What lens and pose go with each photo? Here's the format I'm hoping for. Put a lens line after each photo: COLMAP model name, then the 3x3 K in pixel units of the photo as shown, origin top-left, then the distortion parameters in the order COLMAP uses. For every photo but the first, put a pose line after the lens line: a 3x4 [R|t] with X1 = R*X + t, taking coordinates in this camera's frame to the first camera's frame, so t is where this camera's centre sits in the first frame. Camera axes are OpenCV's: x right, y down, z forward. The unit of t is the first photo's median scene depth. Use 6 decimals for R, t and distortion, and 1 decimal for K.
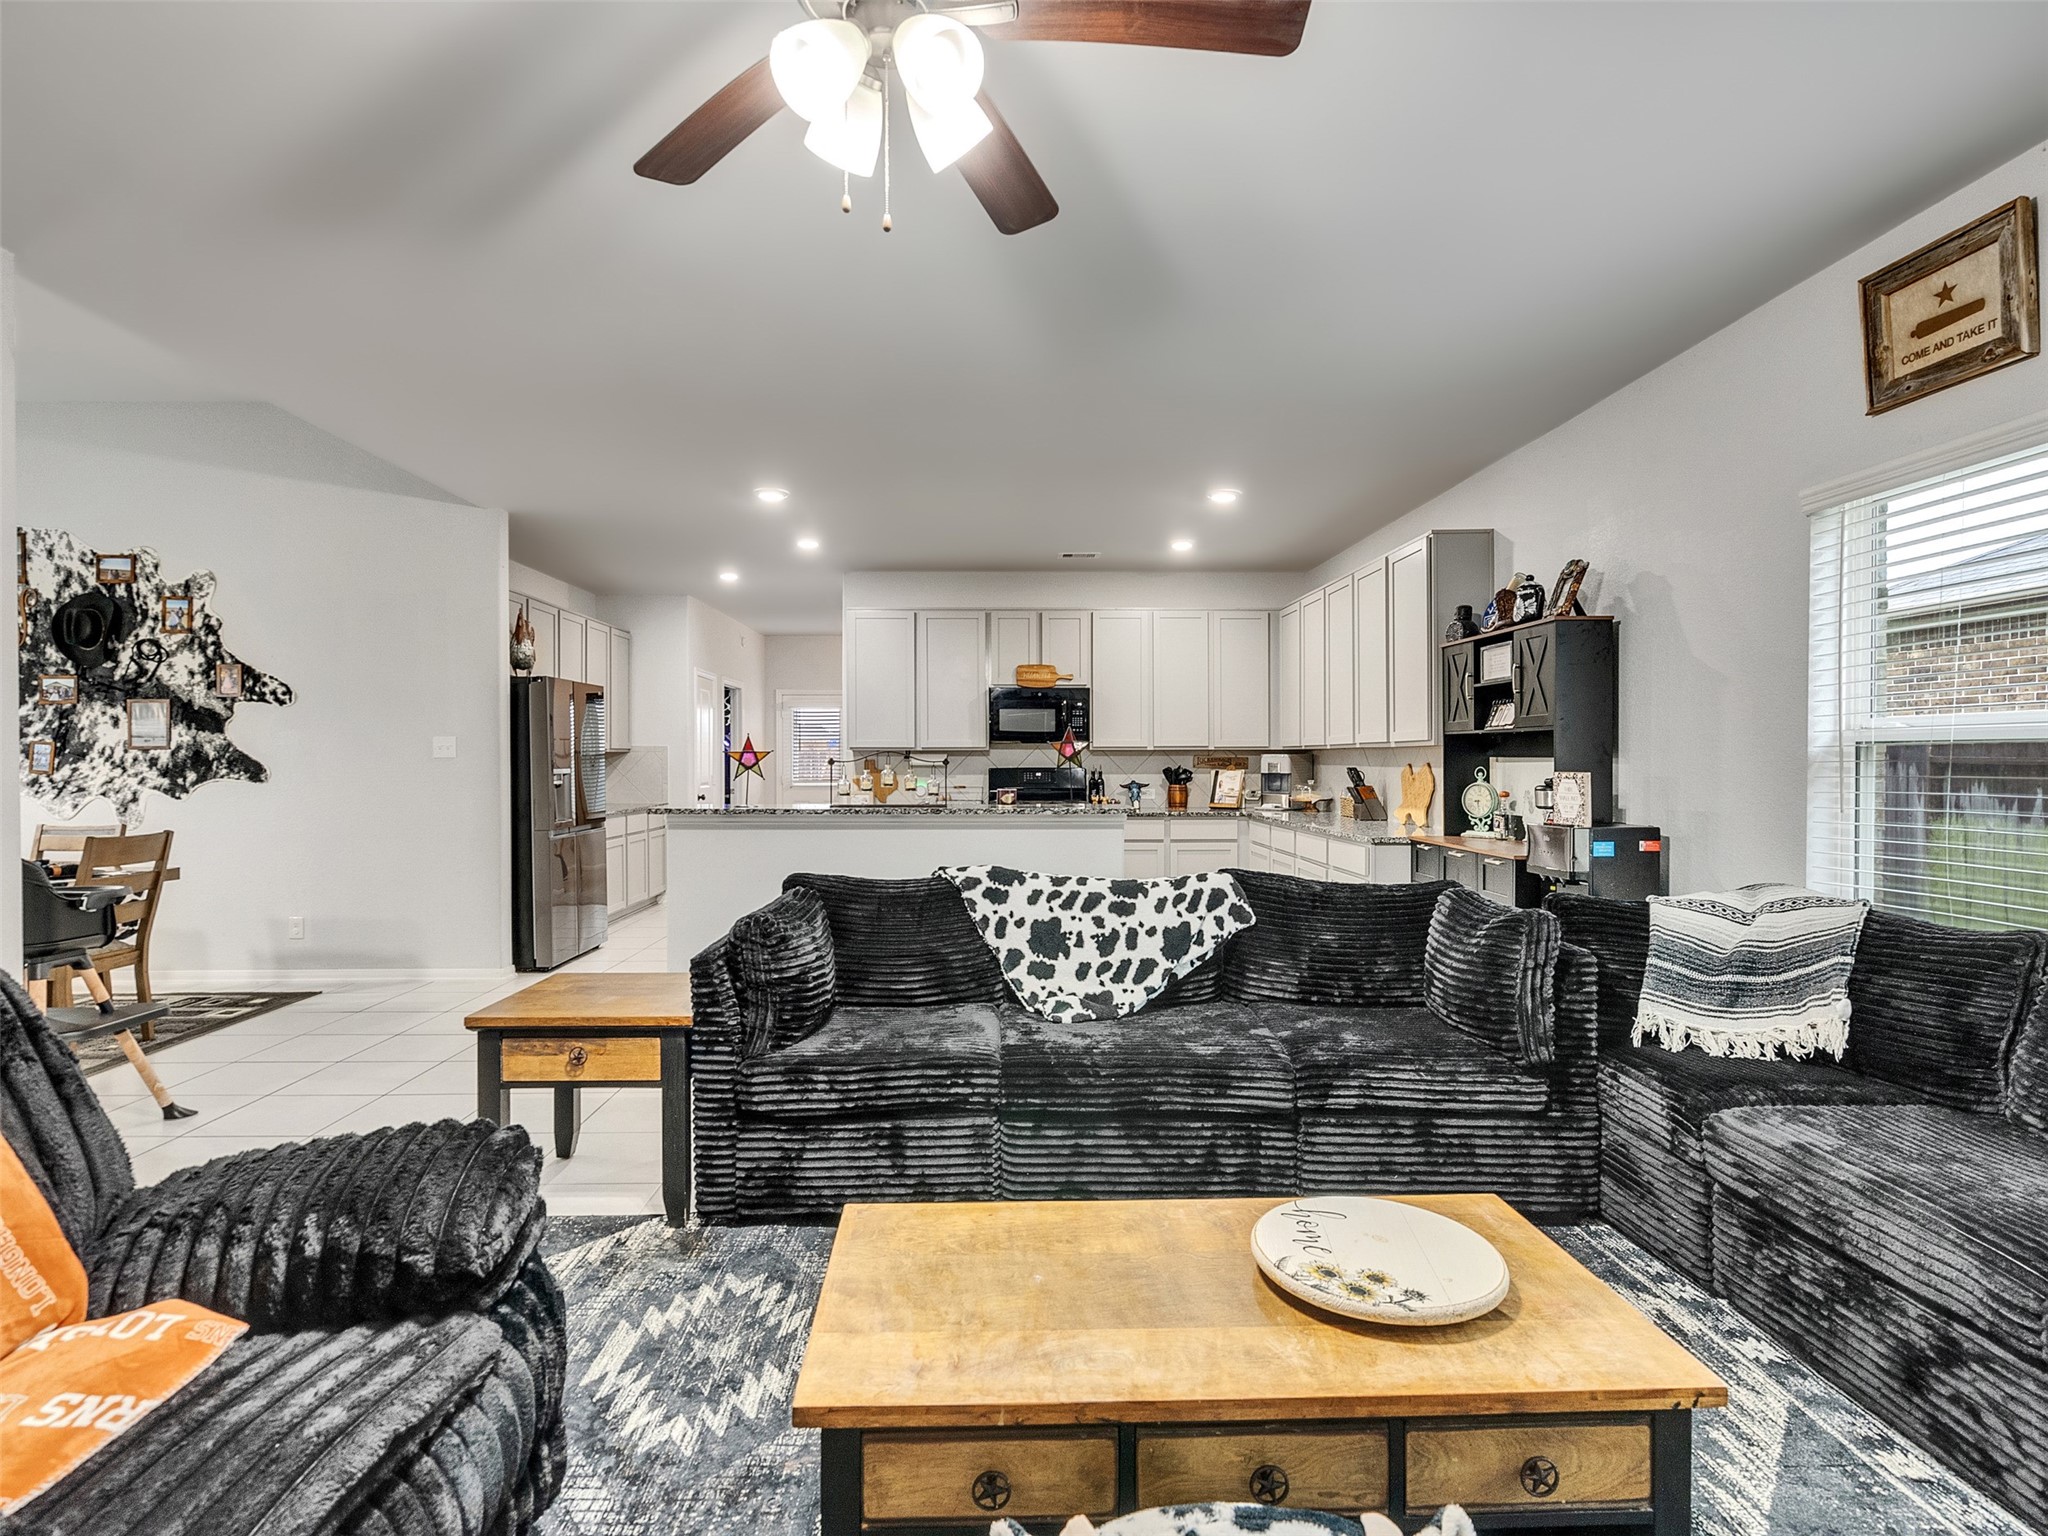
lens RADIAL K [[1044.8, 0, 1008.0], [0, 1044.8, 774.9], [0, 0, 1]] dist [-0.007668, 0.004617]
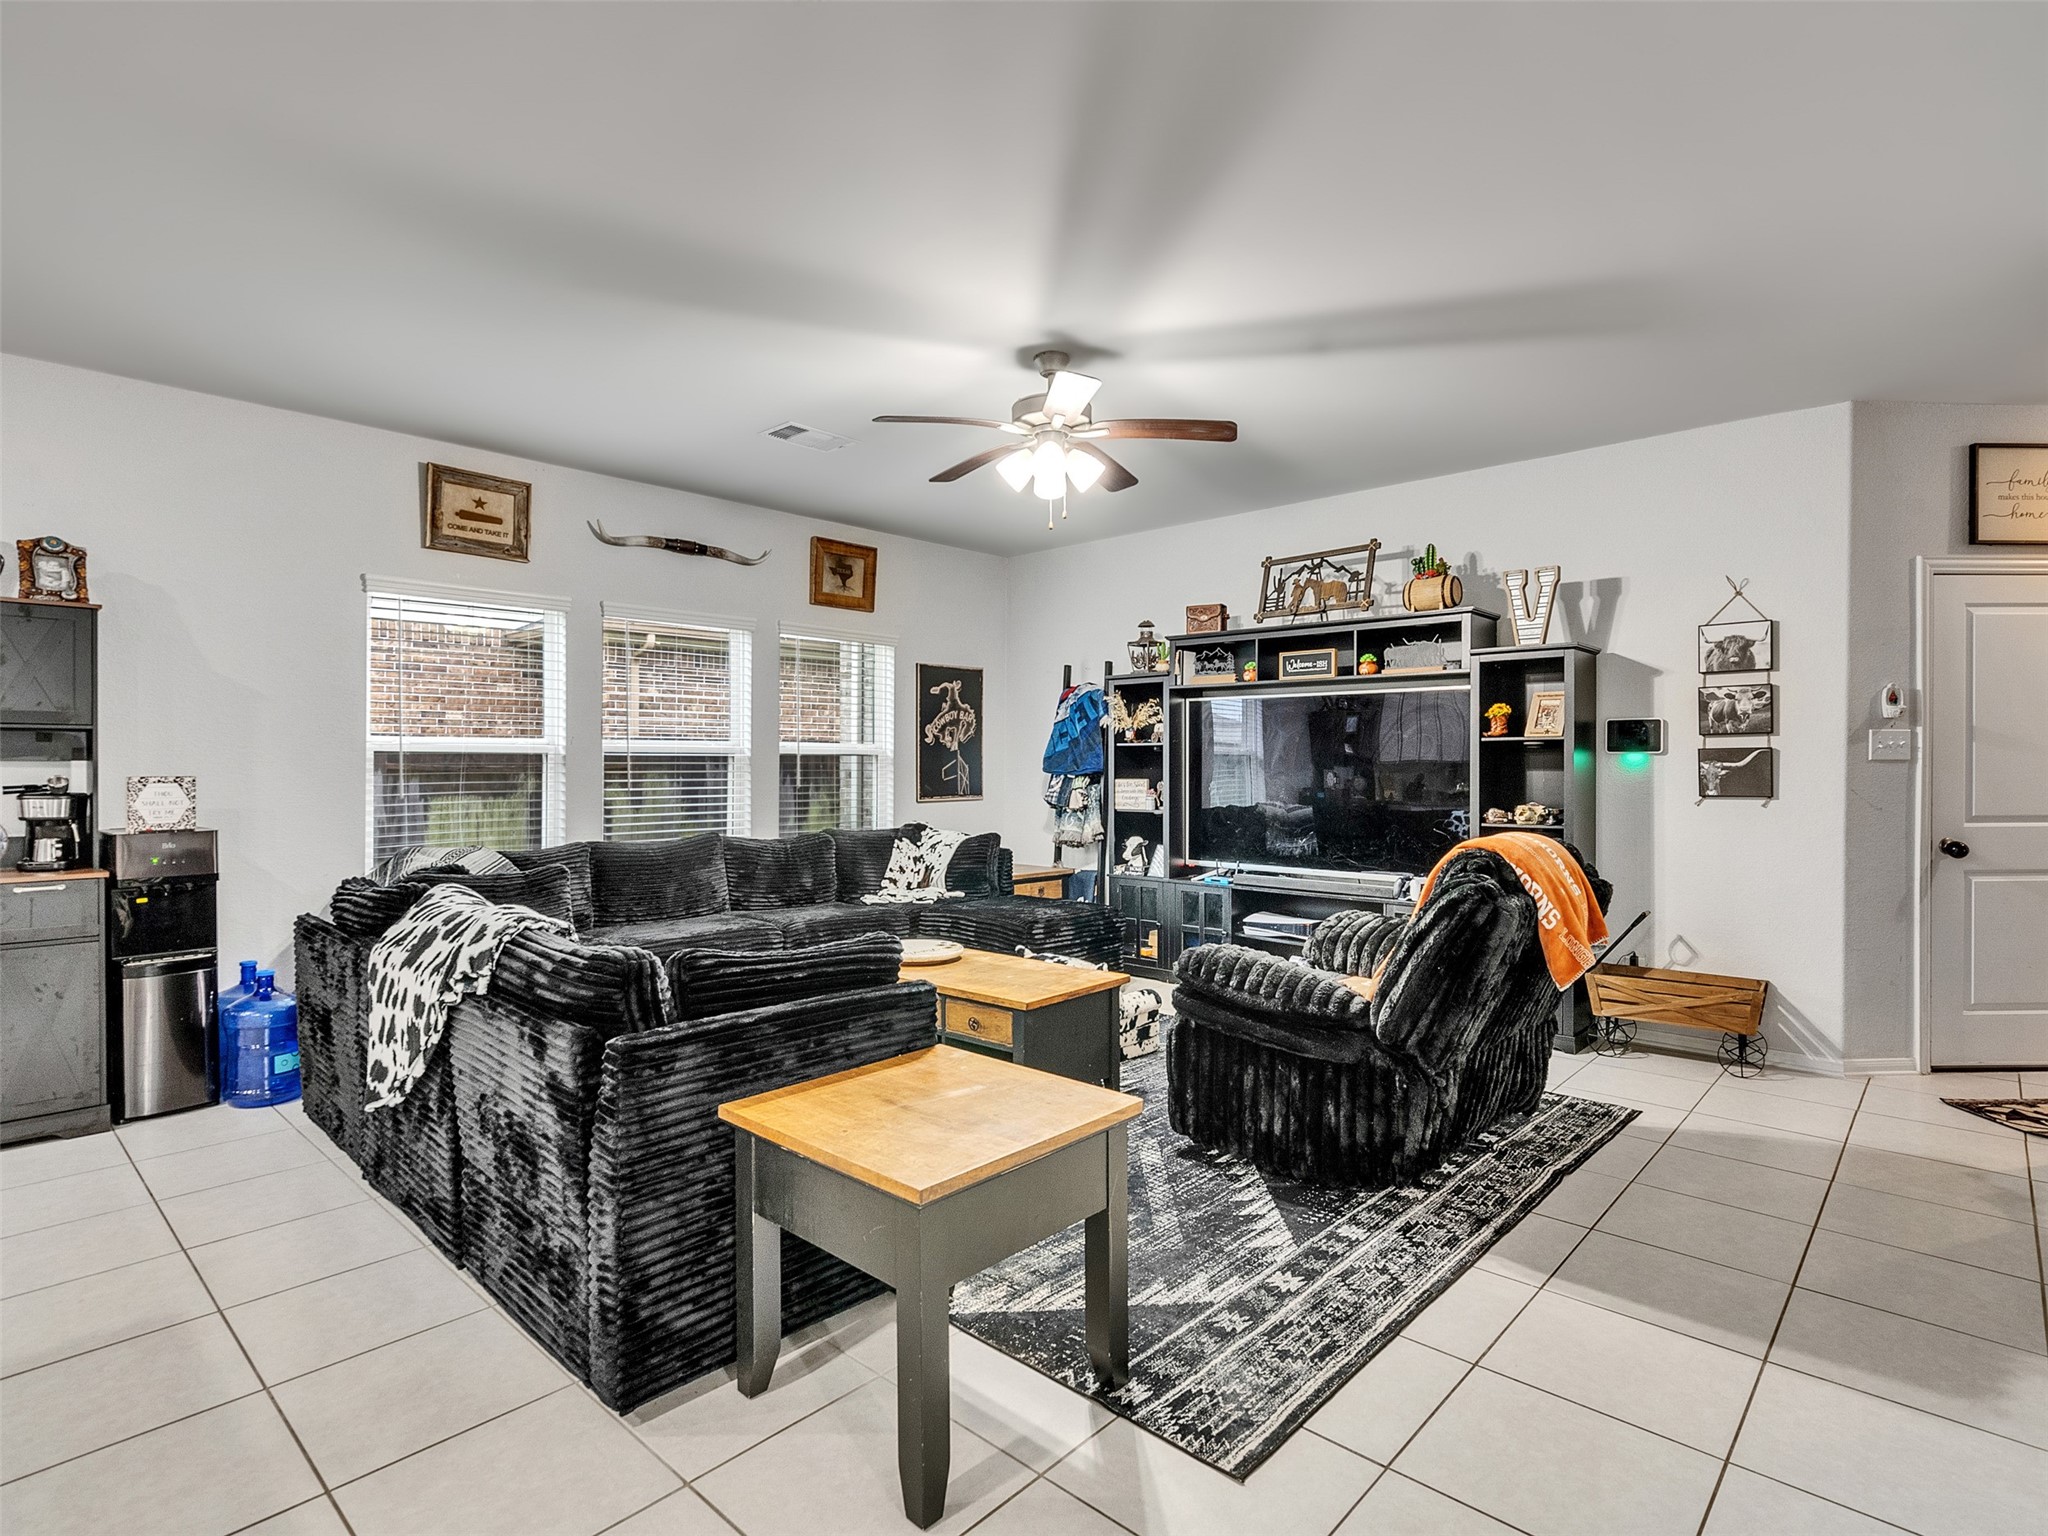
lens RADIAL K [[1044.8, 0, 1007.0], [0, 1044.8, 771.6], [0, 0, 1]] dist [-0.007668, 0.004617]
pose [[-0.711788, -0.004601, 0.702380, -0.458445], [0.011972, 0.999754, 0.018682, -0.010189], [-0.702293, 0.021706, -0.711557, 0.748012]]
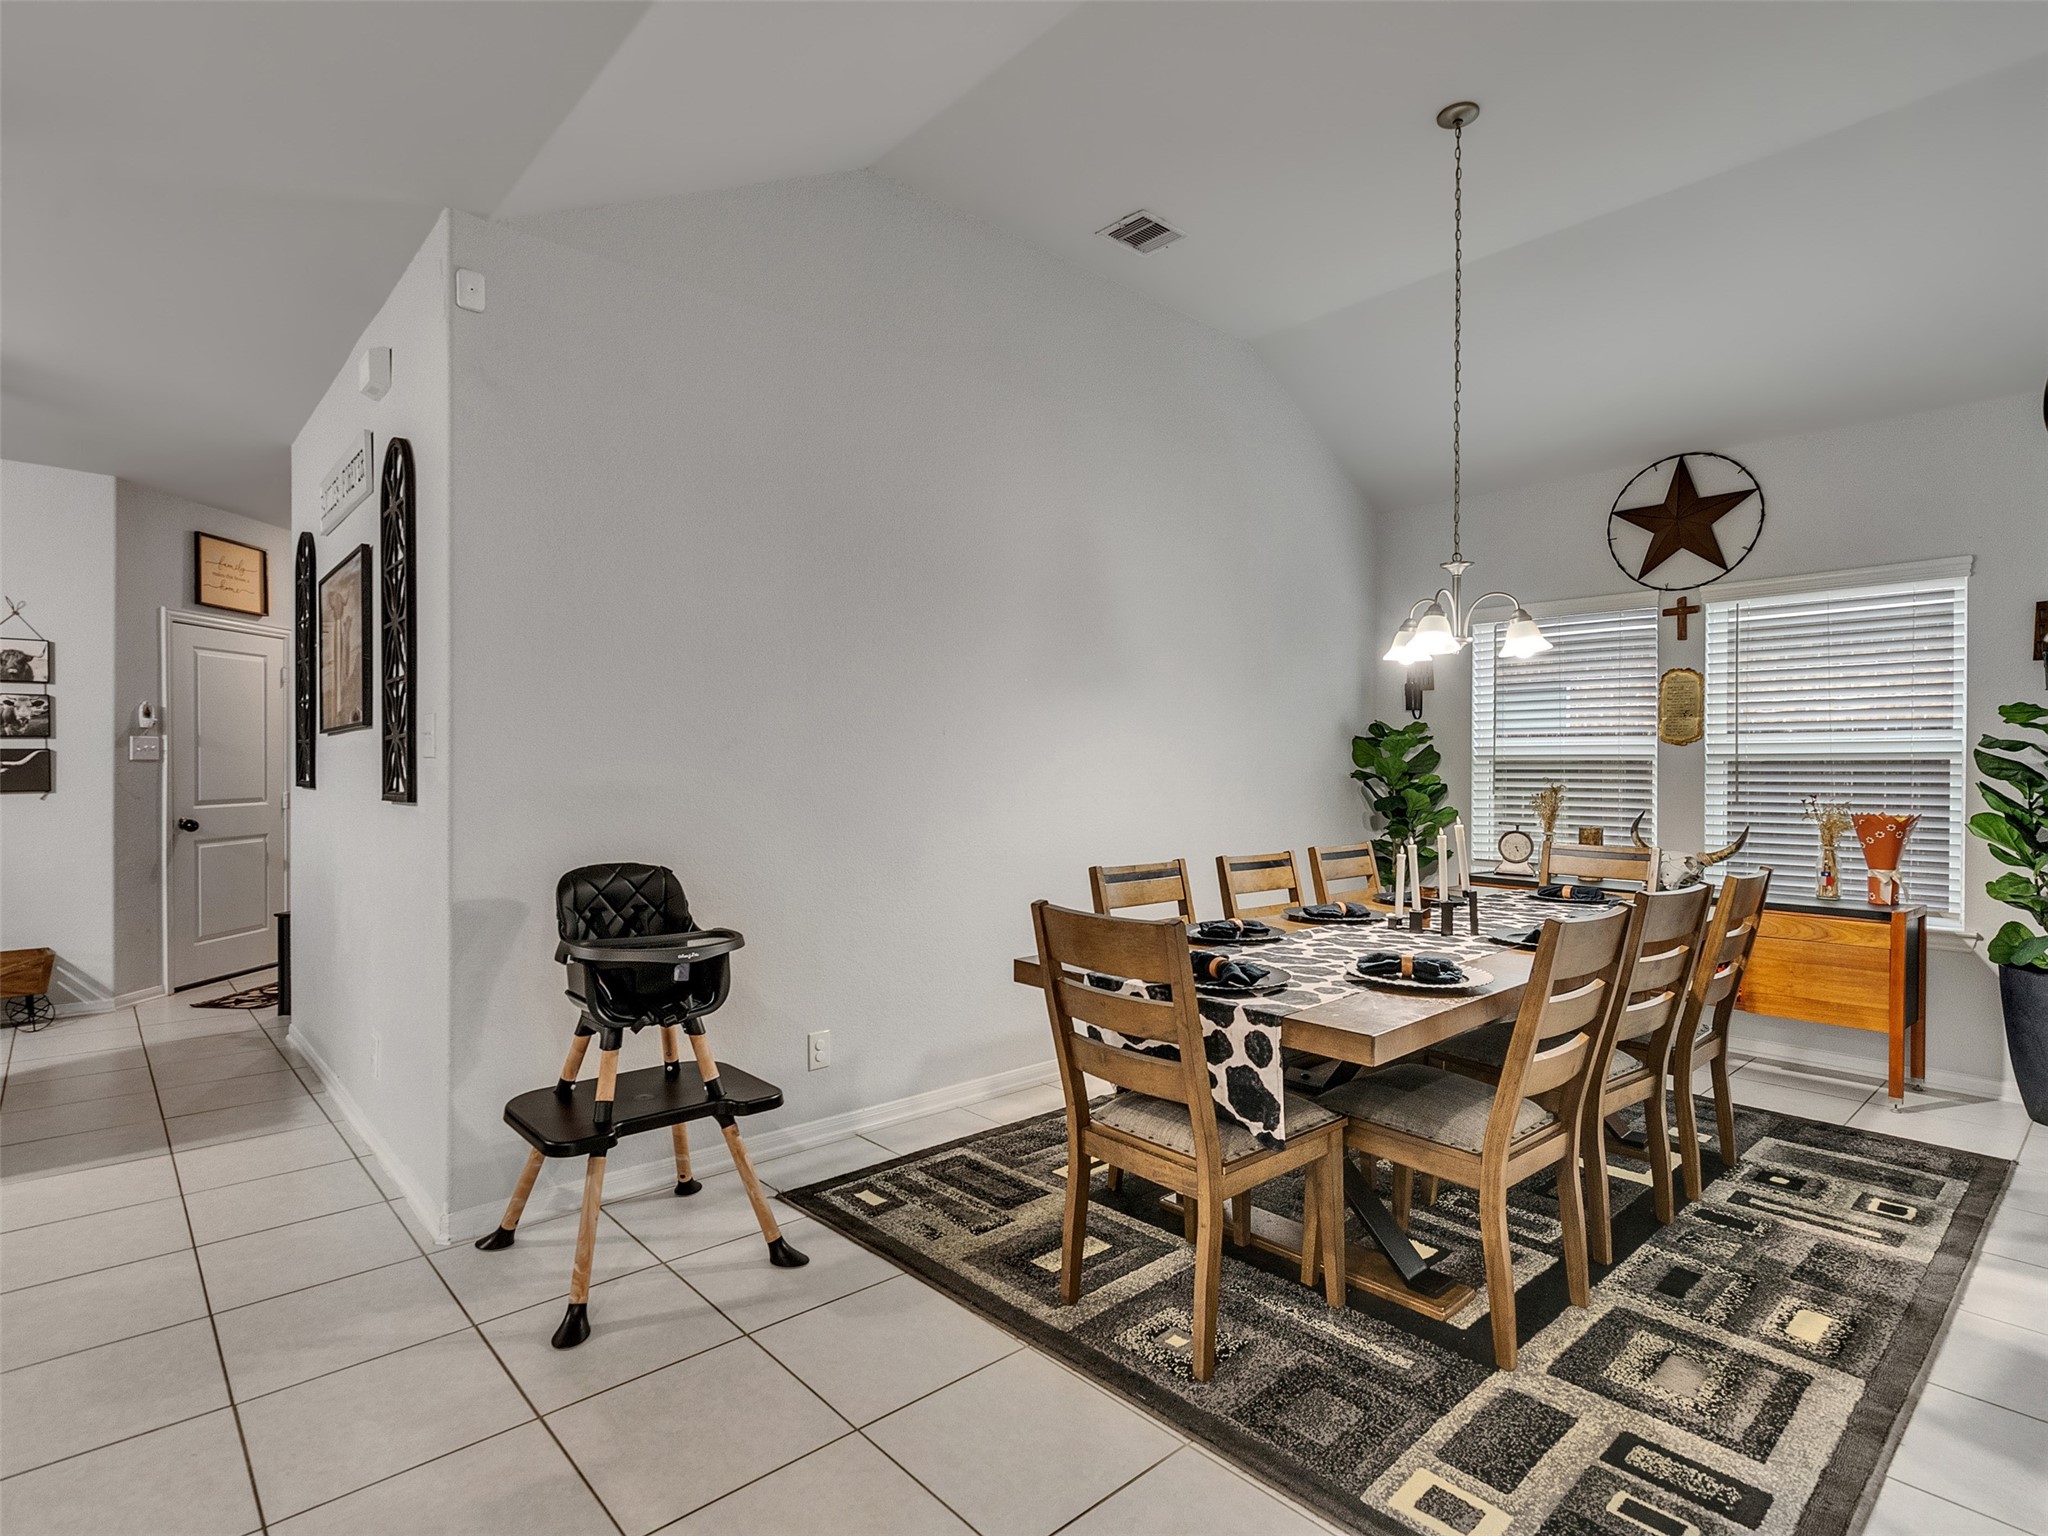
lens RADIAL K [[1044.8, 0, 1000.8], [0, 1044.8, 770.9], [0, 0, 1]] dist [-0.007668, 0.004617]
pose [[-0.762724, 0.004109, -0.646711, -0.369511], [-0.010335, 0.999775, 0.018542, -0.012853], [0.646641, 0.020826, -0.762510, 1.017796]]
